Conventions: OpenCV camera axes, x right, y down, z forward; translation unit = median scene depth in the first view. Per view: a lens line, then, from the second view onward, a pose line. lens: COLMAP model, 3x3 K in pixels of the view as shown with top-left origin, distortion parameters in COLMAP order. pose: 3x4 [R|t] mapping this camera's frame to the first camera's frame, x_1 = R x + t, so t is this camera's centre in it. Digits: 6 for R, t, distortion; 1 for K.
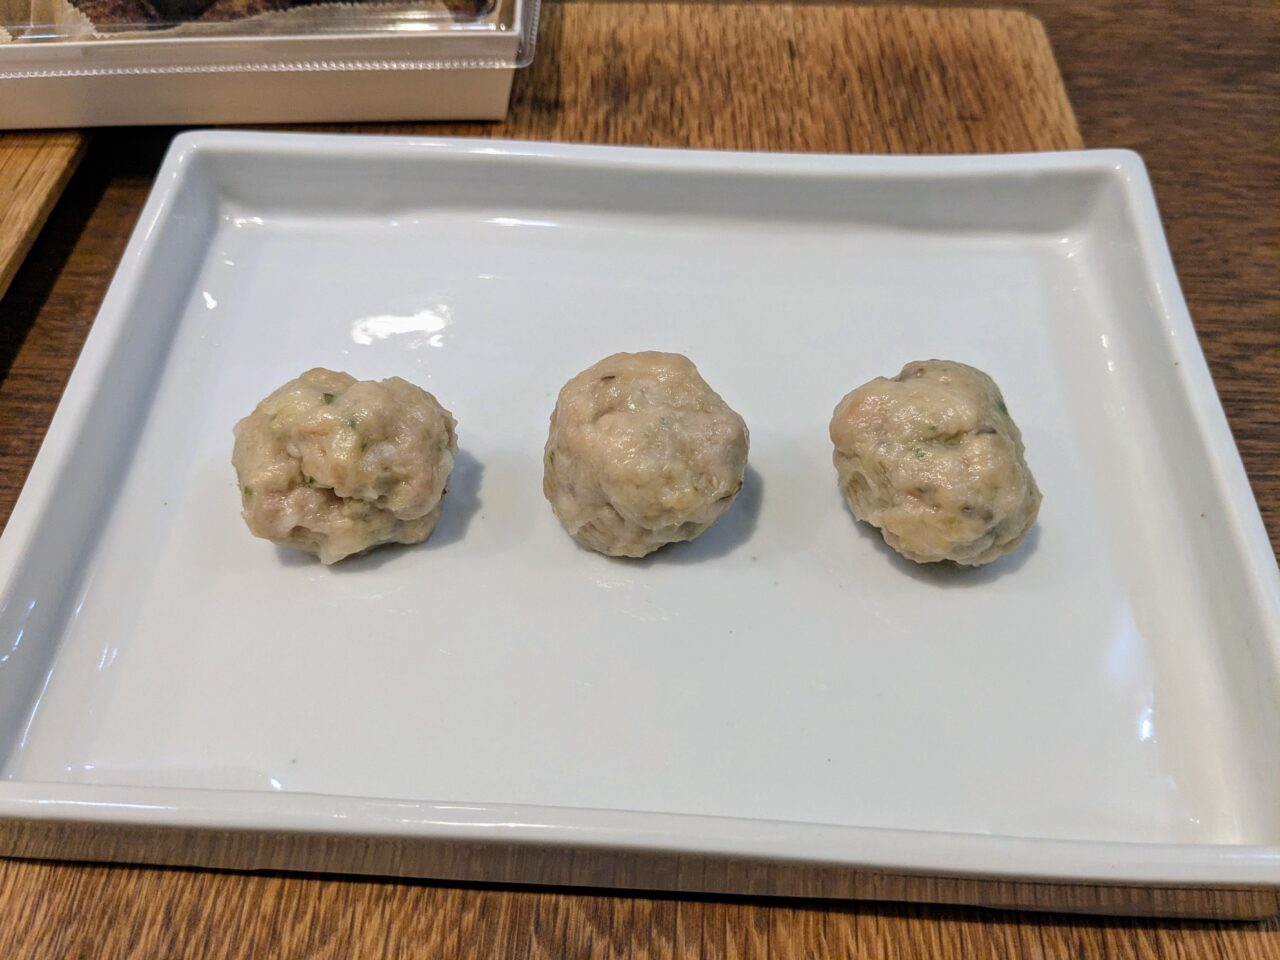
lens RADIAL K [[1084.1, 0, 569.5], [0, 1084.1, 479.7], [0, 0, 1]] dist [0.057842, -0.135399]
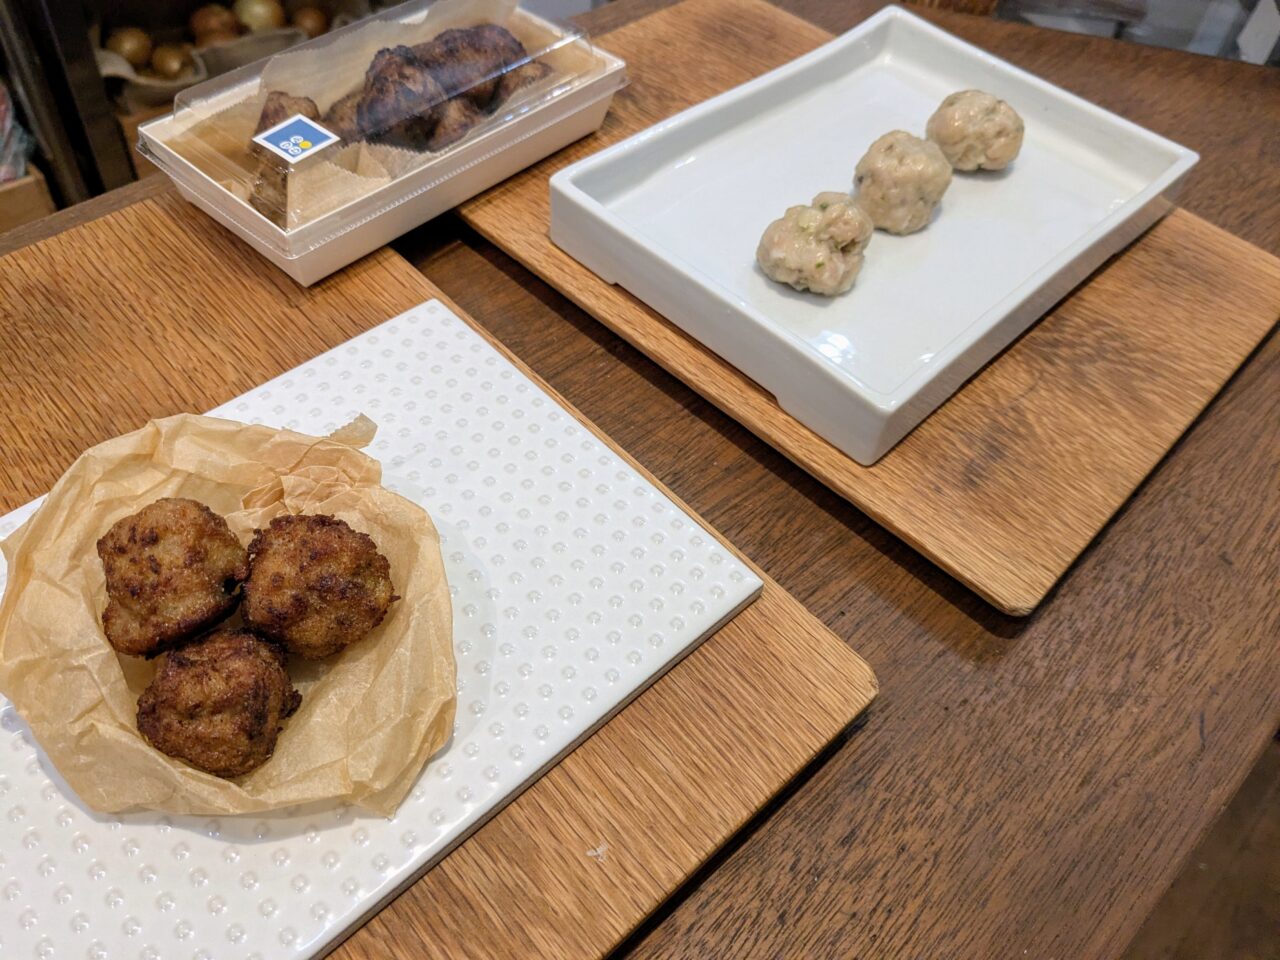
lens RADIAL K [[1084.1, 0, 569.5], [0, 1084.1, 479.7], [0, 0, 1]] dist [0.057842, -0.135399]
pose [[0.669851, -0.518829, 0.531145, -1.943290], [0.563295, 0.821150, 0.091712, -0.113501], [-0.483733, 0.237759, 0.842303, -0.365802]]
